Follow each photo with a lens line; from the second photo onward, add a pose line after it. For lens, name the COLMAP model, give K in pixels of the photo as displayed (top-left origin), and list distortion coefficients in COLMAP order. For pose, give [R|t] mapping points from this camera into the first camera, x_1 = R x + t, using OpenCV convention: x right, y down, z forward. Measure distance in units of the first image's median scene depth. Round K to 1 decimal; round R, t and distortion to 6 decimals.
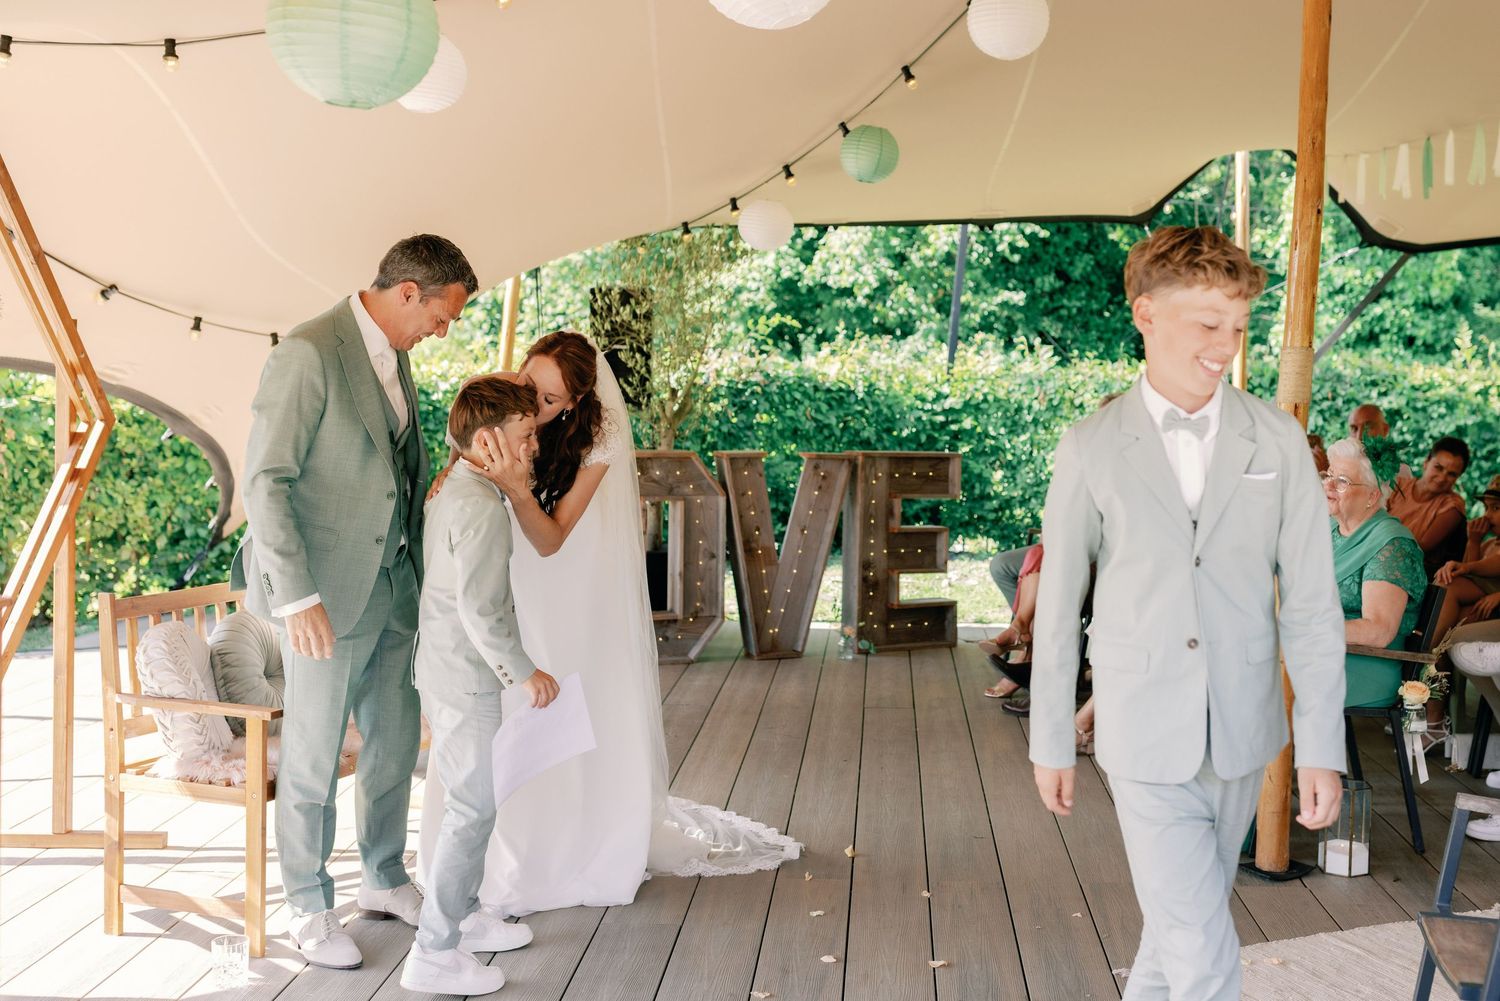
lens RADIAL K [[1786.7, 0, 913.1], [0, 1786.7, 423.6], [0, 0, 1]] dist [0.033960, -0.007048]
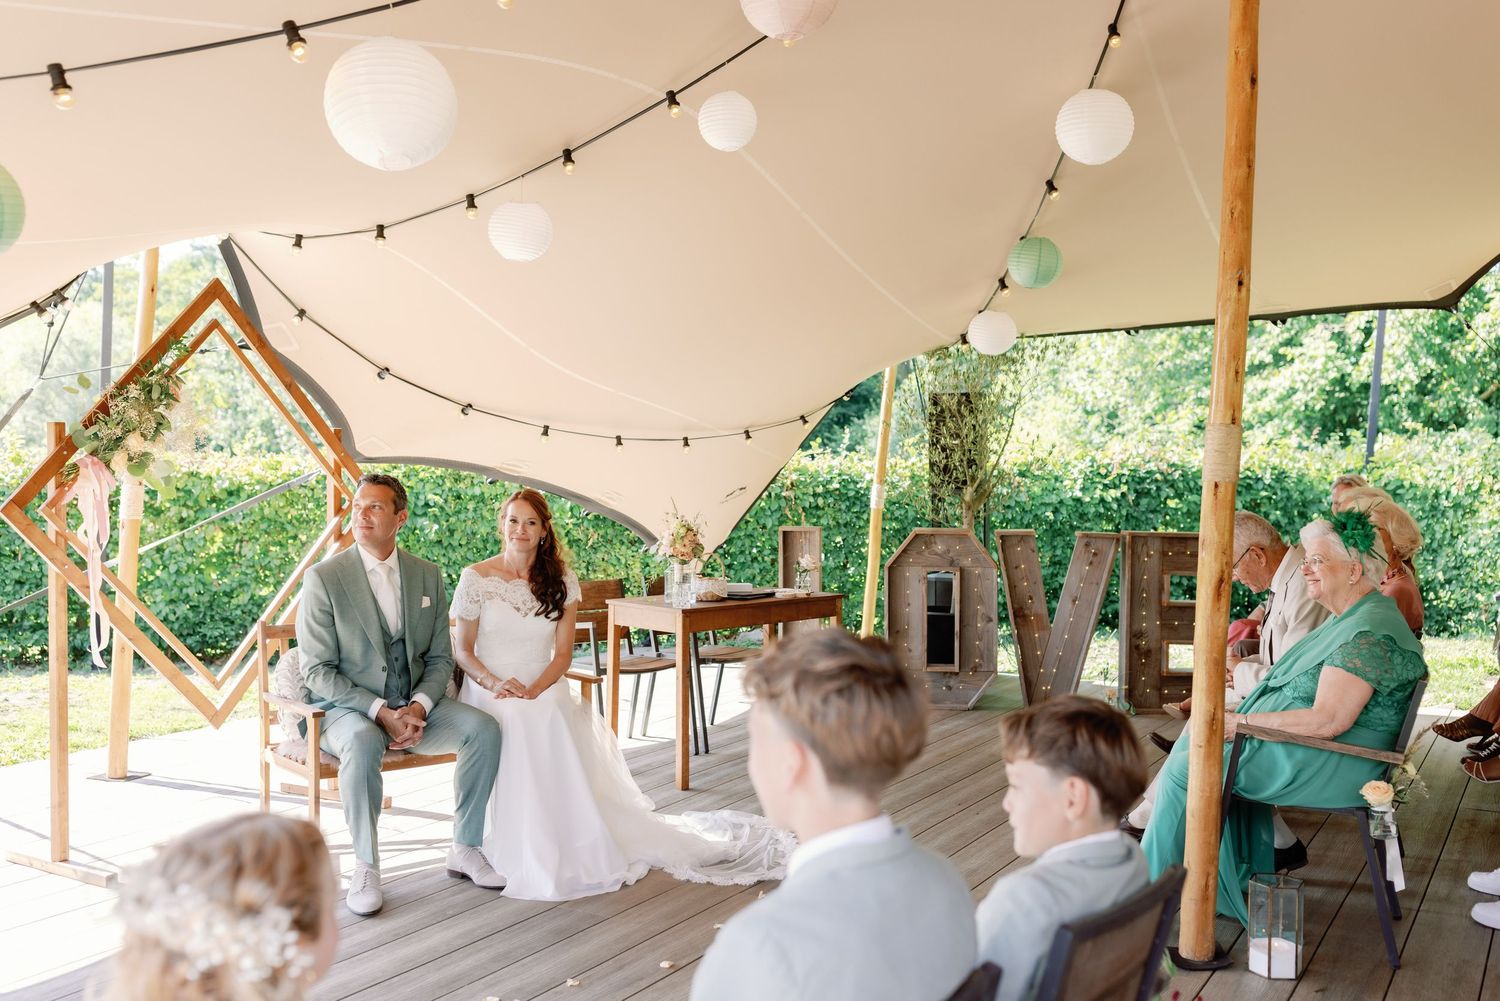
lens RADIAL K [[1447.2, 0, 750.0], [0, 1447.2, 500.5], [0, 0, 1]] dist [0.002449, -0.004108]
pose [[0.853463, 0.000069, -0.521153, 0.159861], [-0.003632, 0.999976, -0.005815, 0.001699], [0.521140, 0.006856, 0.853443, 0.076062]]
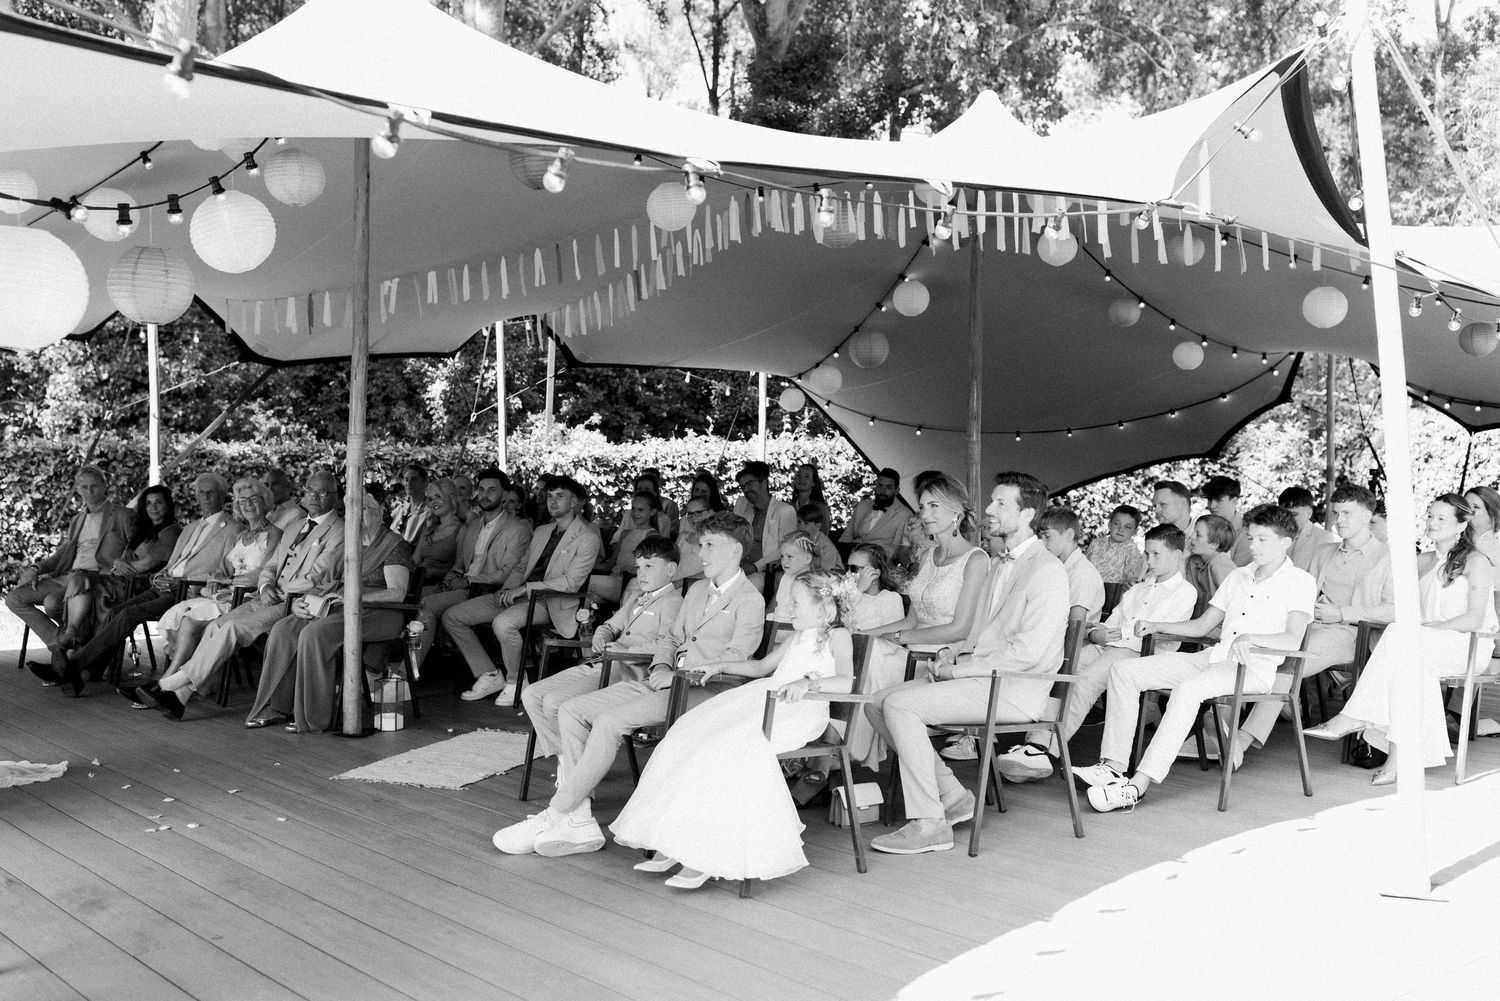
lens RADIAL K [[1520.8, 0, 750.0], [0, 1520.8, 500.5], [0, 0, 1]] dist [0.029468, 0.008495]
pose [[0.755325, -0.036728, 0.654320, -0.186831], [0.031845, 0.999306, 0.019333, 0.002261], [-0.654576, 0.006234, 0.755970, -0.150096]]
